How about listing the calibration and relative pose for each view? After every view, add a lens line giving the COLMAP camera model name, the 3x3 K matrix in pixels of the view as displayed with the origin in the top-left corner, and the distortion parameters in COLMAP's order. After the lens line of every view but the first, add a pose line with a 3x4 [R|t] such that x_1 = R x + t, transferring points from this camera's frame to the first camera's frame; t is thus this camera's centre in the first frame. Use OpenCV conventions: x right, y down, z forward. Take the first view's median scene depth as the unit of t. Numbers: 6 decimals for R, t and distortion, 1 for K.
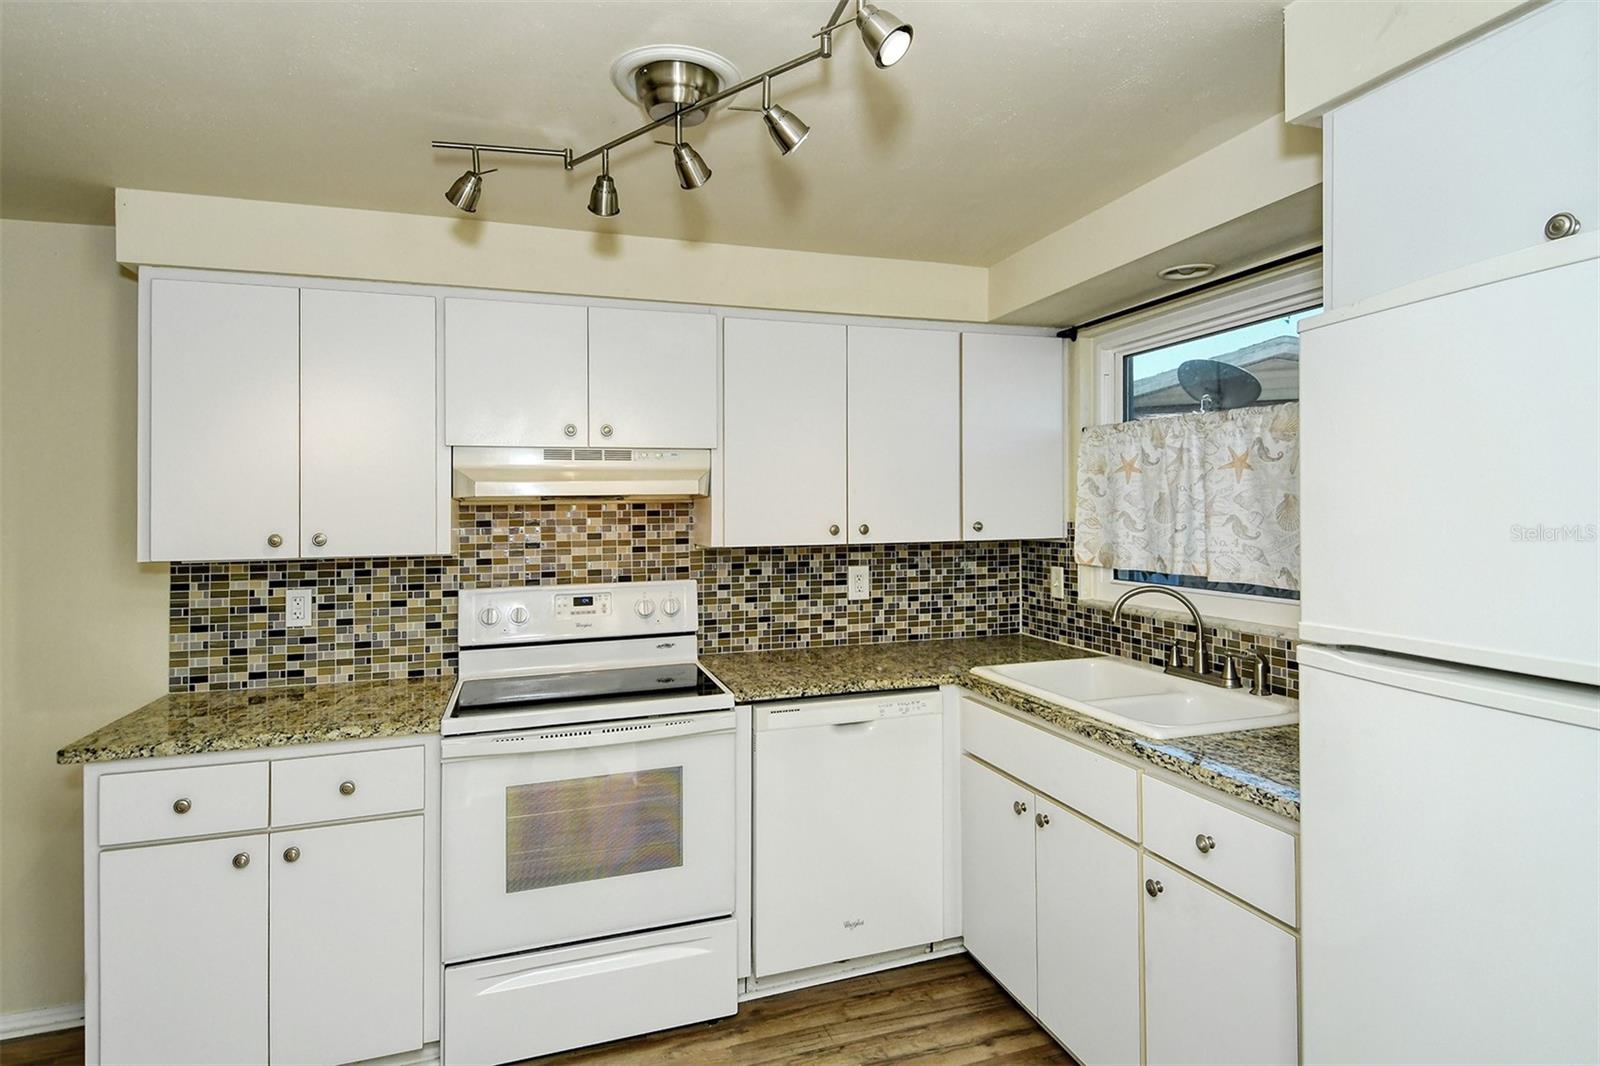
lens RADIAL K [[840.5, 0, 822.5], [0, 840.5, 462.1], [0, 0, 1]] dist [0.022318, -0.017635]
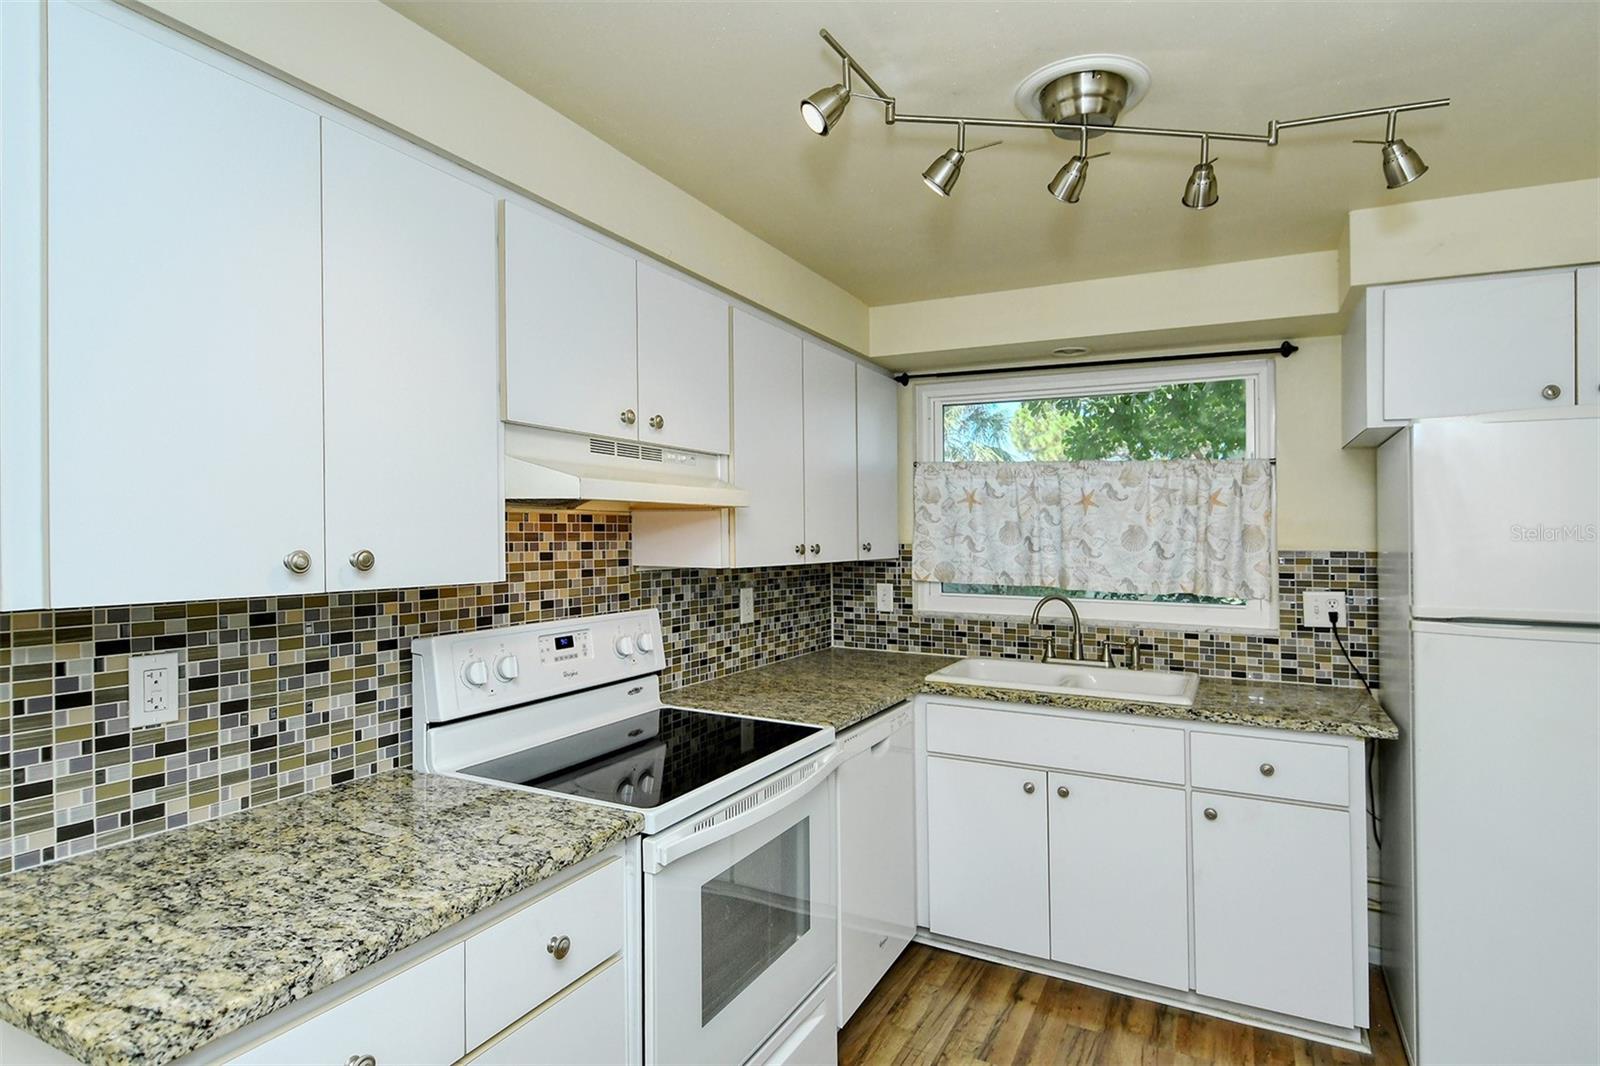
lens RADIAL K [[840.5, 0, 816.9], [0, 840.5, 483.0], [0, 0, 1]] dist [0.022318, -0.017635]
pose [[0.708649, 0.061187, 0.702903, -0.676515], [-0.059377, 0.997870, -0.027001, 0.030463], [-0.703058, -0.022602, 0.710773, 0.315370]]
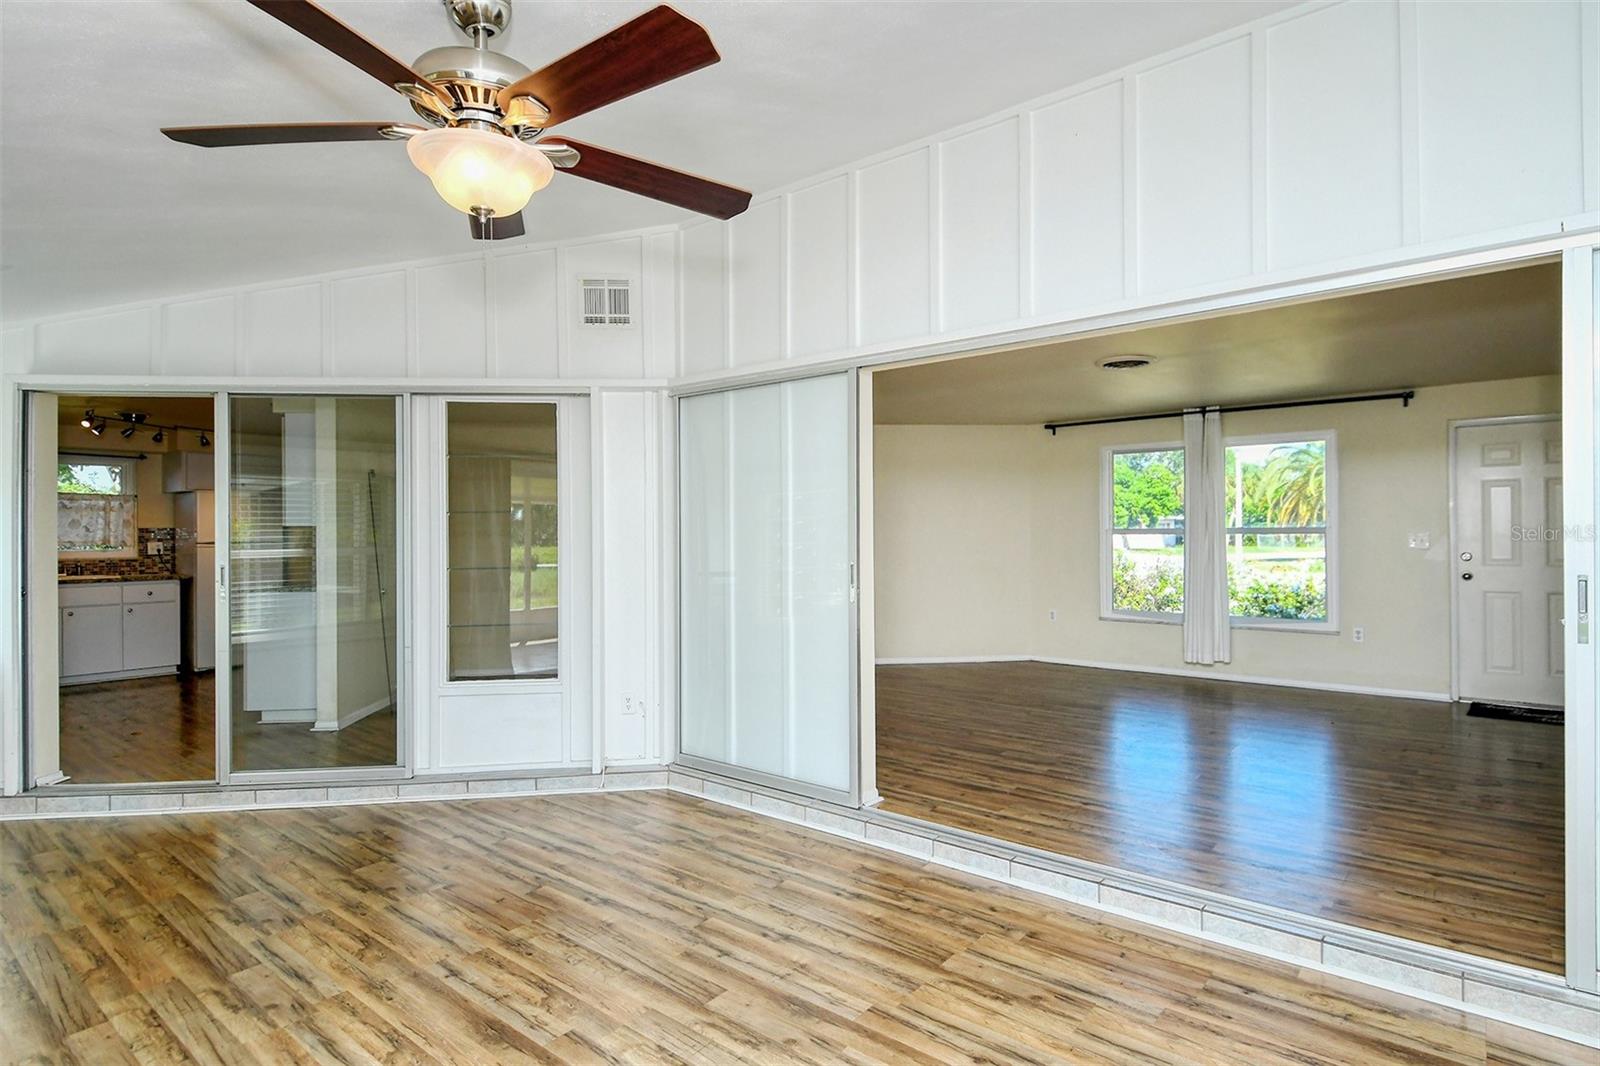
lens RADIAL K [[840.5, 0, 840.0], [0, 840.5, 551.0], [0, 0, 1]] dist [0.022318, -0.017635]
pose [[-0.554893, 0.008217, 0.831881, -3.401131], [-0.027574, 0.999220, -0.028262, 0.148549], [-0.831465, -0.038621, -0.554234, 0.252354]]
